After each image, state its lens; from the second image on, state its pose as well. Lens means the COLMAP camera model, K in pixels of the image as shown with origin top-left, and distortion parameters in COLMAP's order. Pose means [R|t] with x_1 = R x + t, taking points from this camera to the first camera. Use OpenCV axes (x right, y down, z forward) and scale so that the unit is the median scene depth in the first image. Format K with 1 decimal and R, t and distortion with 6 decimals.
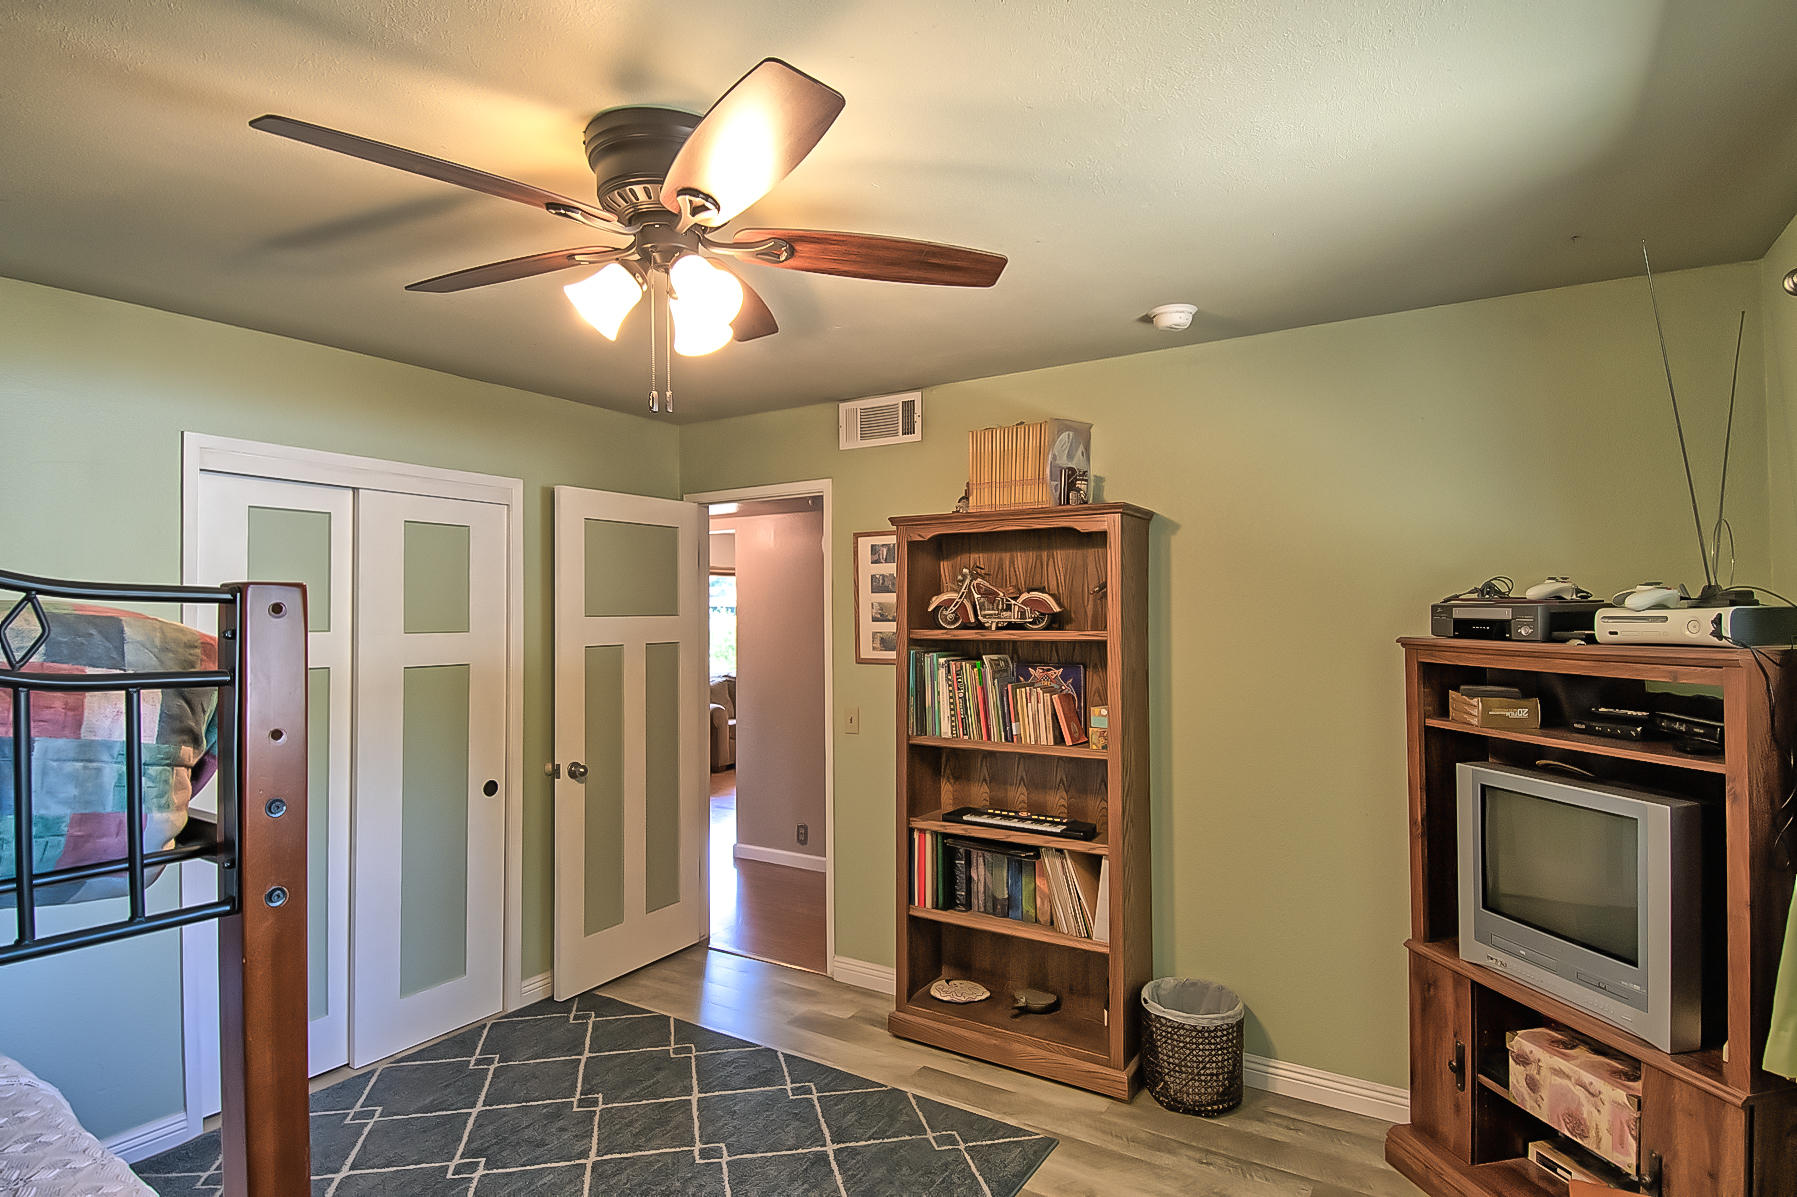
lens RADIAL K [[925.7, 0, 891.9], [0, 925.7, 610.9], [0, 0, 1]] dist [0.004254, -0.030412]
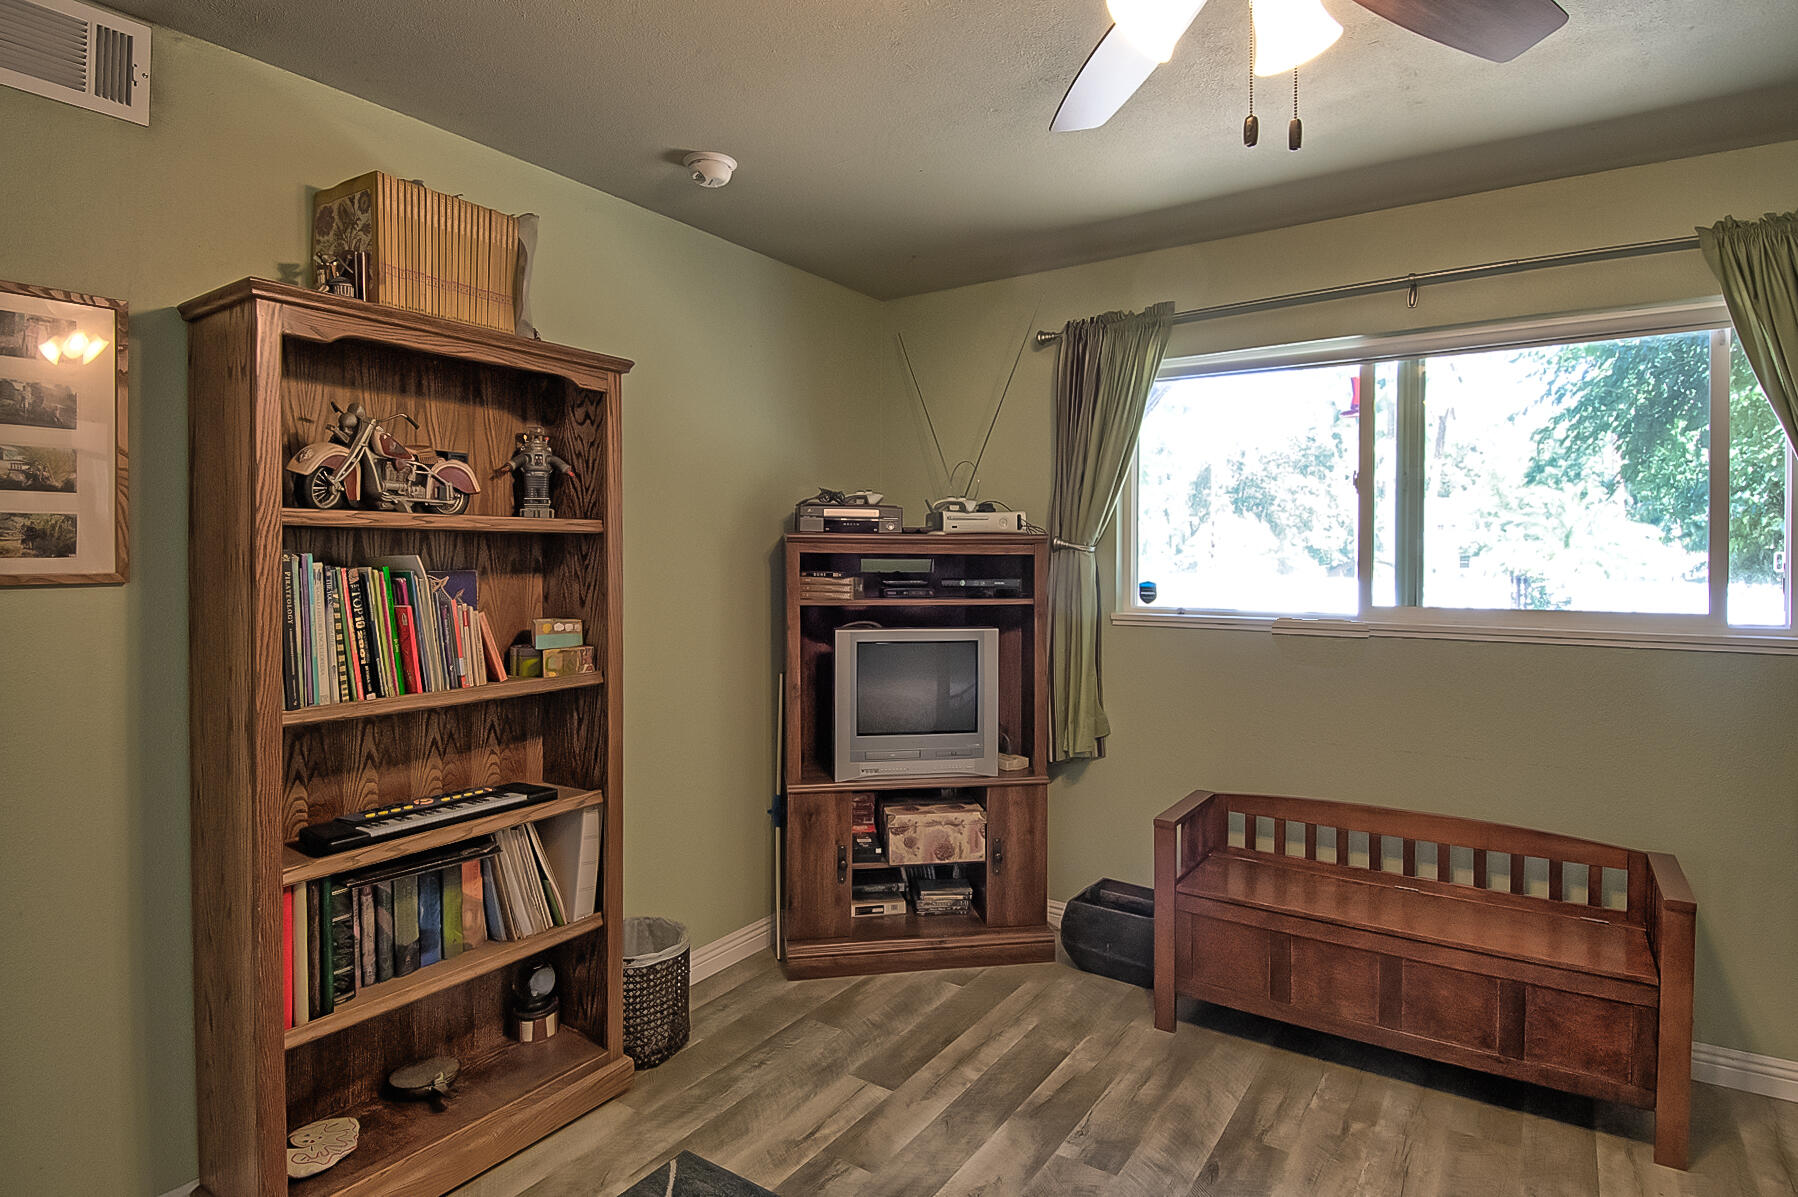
lens RADIAL K [[957.1, 0, 897.0], [0, 957.1, 580.2], [0, 0, 1]] dist [0.002479, -0.033030]
pose [[0.006096, -0.022900, 0.999719, -0.586016], [-0.005345, 0.999723, 0.022932, 0.053892], [-0.999967, -0.005483, 0.005972, 0.752613]]
